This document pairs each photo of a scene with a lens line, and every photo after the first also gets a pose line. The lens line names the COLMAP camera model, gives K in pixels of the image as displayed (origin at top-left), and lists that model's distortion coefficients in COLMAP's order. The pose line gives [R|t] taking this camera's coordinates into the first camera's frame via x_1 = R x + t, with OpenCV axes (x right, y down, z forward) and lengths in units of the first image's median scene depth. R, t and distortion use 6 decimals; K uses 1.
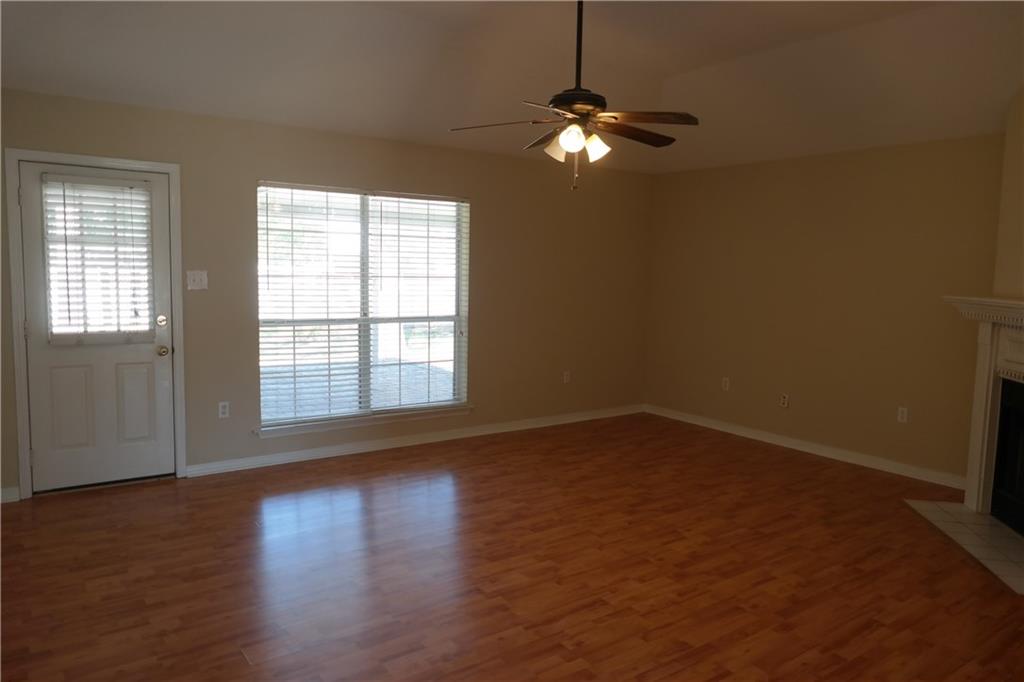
lens RADIAL K [[712.5, 0, 509.6], [0, 712.5, 337.2], [0, 0, 1]] dist [-0.012927, 0.011696]
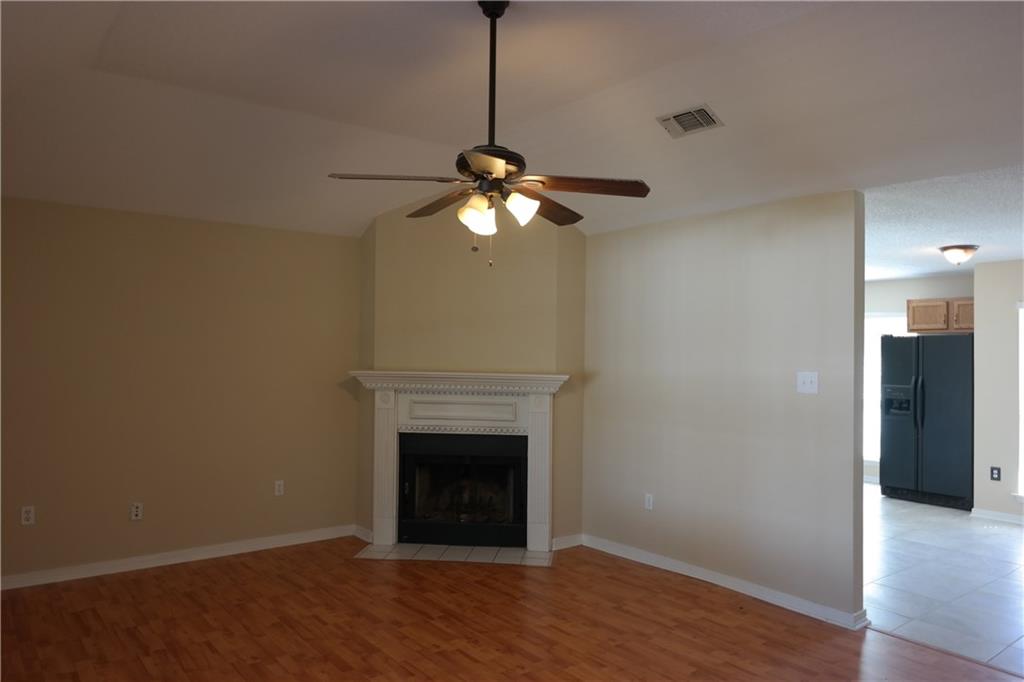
lens RADIAL K [[712.5, 0, 510.7], [0, 712.5, 340.2], [0, 0, 1]] dist [-0.012927, 0.011696]
pose [[-0.048970, -0.004654, 0.998789, -0.591262], [0.082704, 0.996536, 0.008698, -0.102356], [-0.995370, 0.083030, -0.048415, 0.844892]]
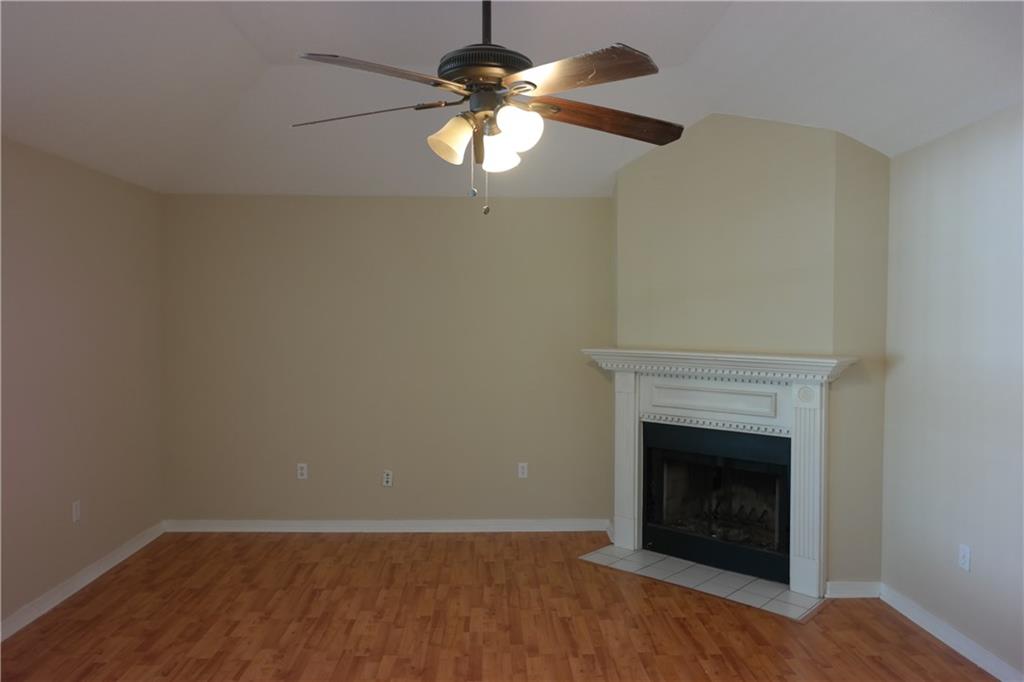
lens RADIAL K [[712.5, 0, 509.0], [0, 712.5, 336.2], [0, 0, 1]] dist [-0.012927, 0.011696]
pose [[0.553447, -0.038248, 0.832006, -0.325242], [0.089820, 0.995860, -0.013967, -0.076135], [-0.828027, 0.082461, 0.554591, 0.549728]]
